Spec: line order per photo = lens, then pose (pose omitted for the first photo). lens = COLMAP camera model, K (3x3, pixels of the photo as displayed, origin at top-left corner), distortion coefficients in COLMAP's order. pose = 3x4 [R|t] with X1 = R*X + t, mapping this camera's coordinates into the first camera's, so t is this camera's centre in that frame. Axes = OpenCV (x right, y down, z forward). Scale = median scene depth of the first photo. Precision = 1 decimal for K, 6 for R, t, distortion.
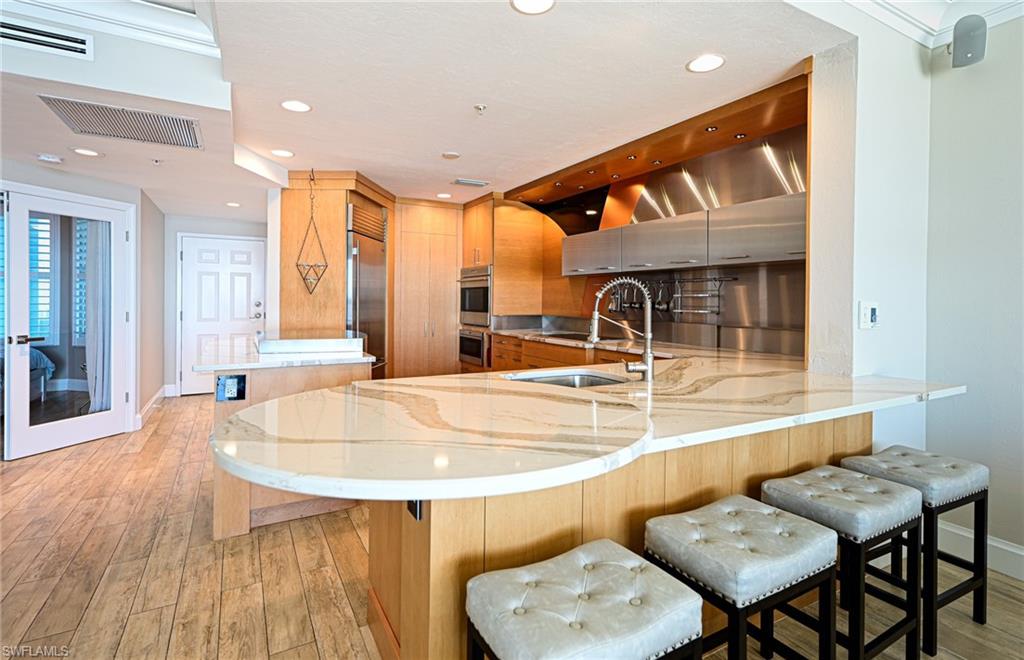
lens RADIAL K [[490.8, 0, 507.2], [0, 490.8, 309.5], [0, 0, 1]] dist [0.001485, -0.000178]
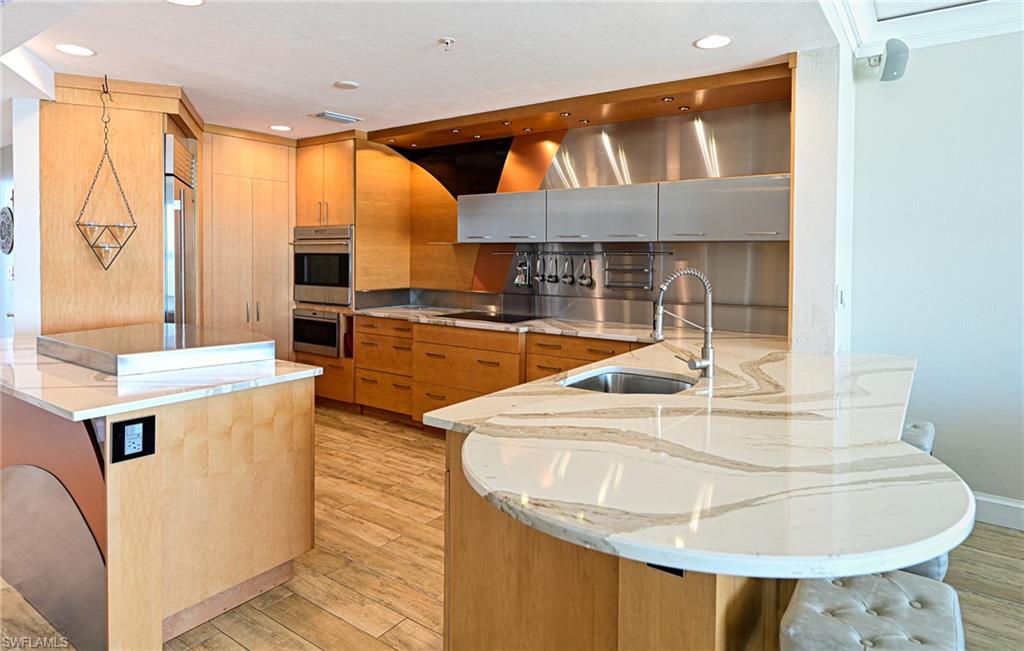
lens RADIAL K [[598.6, 0, 514.0], [0, 598.6, 277.0], [0, 0, 1]] dist [-0.002482, -0.000226]
pose [[0.901553, -0.016868, 0.432340, -0.219627], [0.007447, 0.999697, 0.023475, -0.031217], [-0.432604, -0.017944, 0.901405, 0.046160]]
